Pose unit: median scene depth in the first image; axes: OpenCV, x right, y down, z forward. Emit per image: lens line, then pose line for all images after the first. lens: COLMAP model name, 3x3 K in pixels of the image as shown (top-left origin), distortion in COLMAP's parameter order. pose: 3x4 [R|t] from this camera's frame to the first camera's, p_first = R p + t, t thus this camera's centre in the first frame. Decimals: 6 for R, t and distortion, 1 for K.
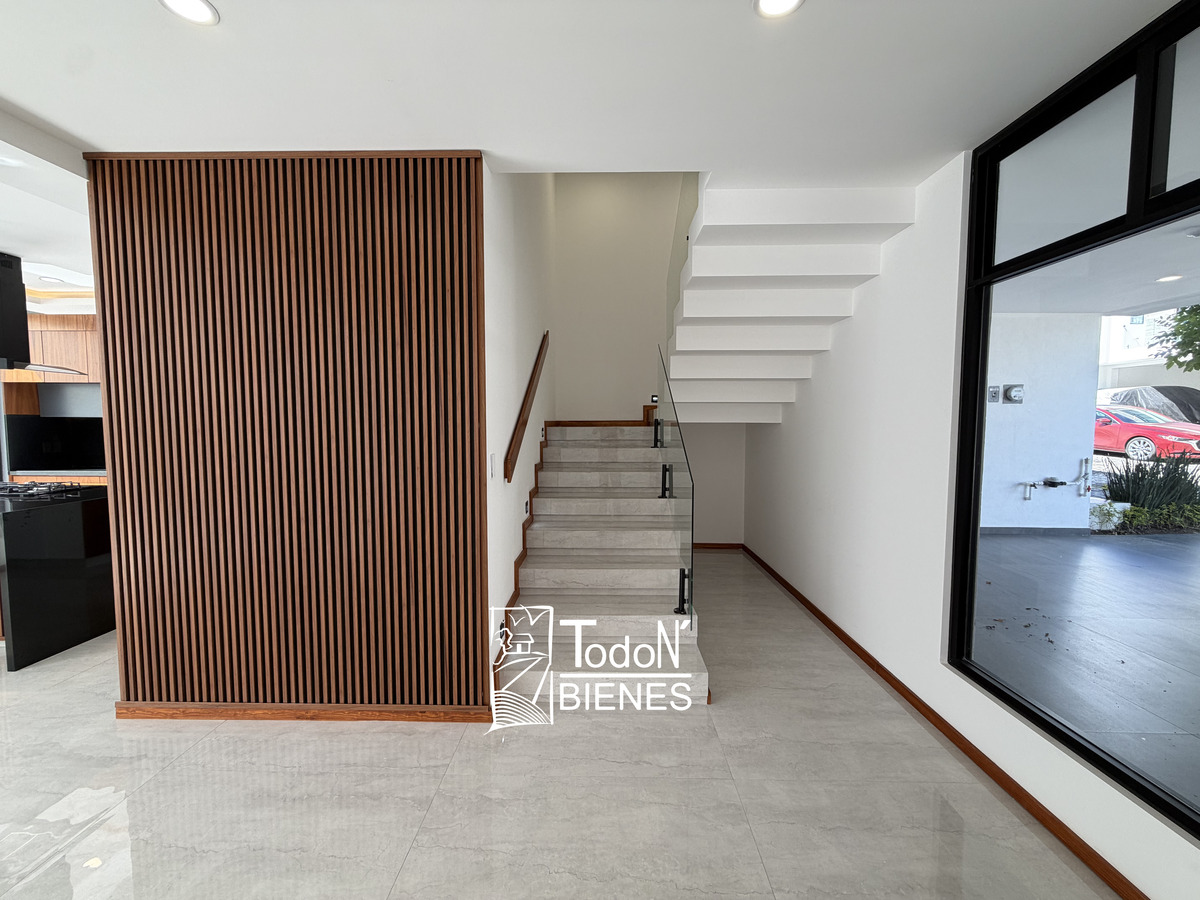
lens RADIAL K [[477.2, 0, 596.1], [0, 477.2, 450.3], [0, 0, 1]] dist [0.000219, 0.000314]
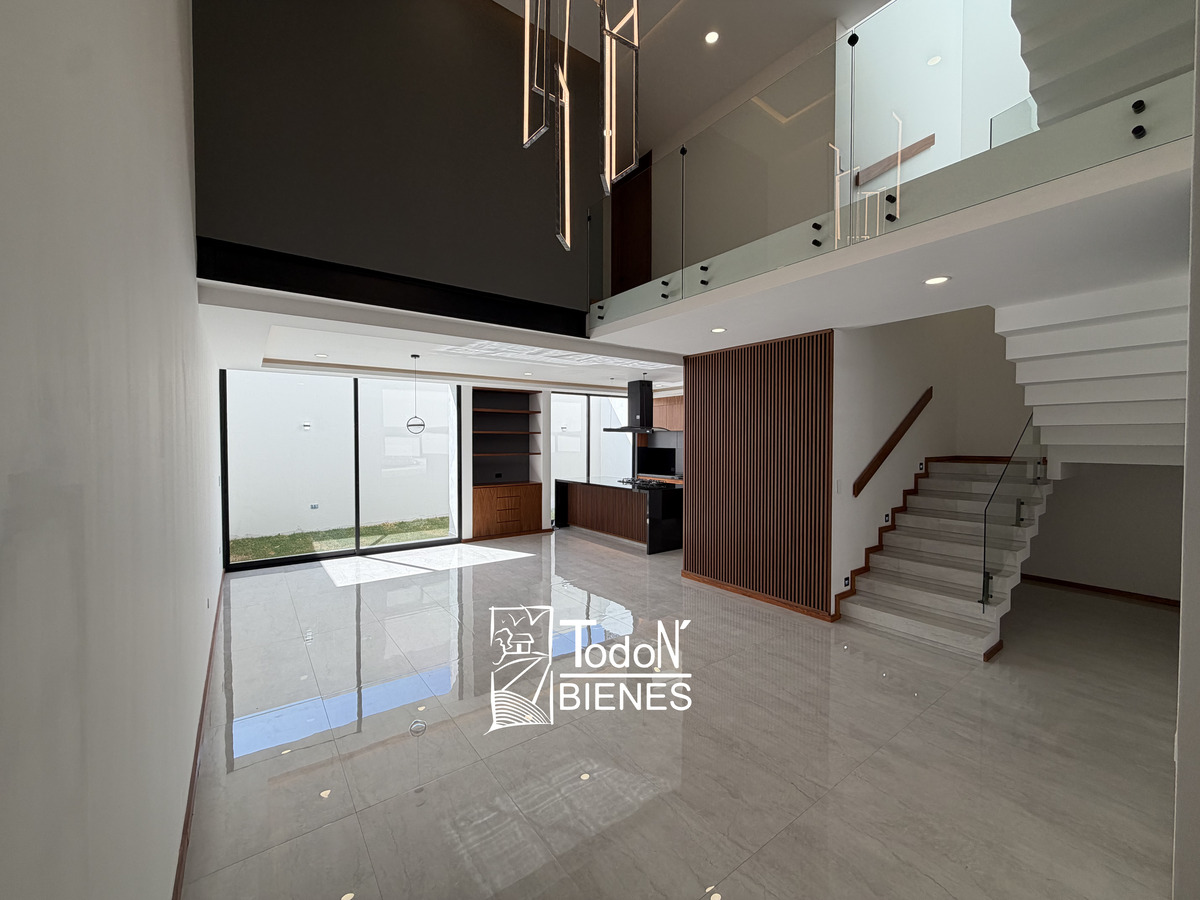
lens RADIAL K [[477.2, 0, 595.6], [0, 477.2, 448.8], [0, 0, 1]] dist [0.000219, 0.000314]
pose [[0.603941, 0.013430, -0.796916, 0.660641], [-0.048702, 0.998612, -0.020079, -0.027932], [0.795540, 0.050938, 0.603757, -0.843123]]
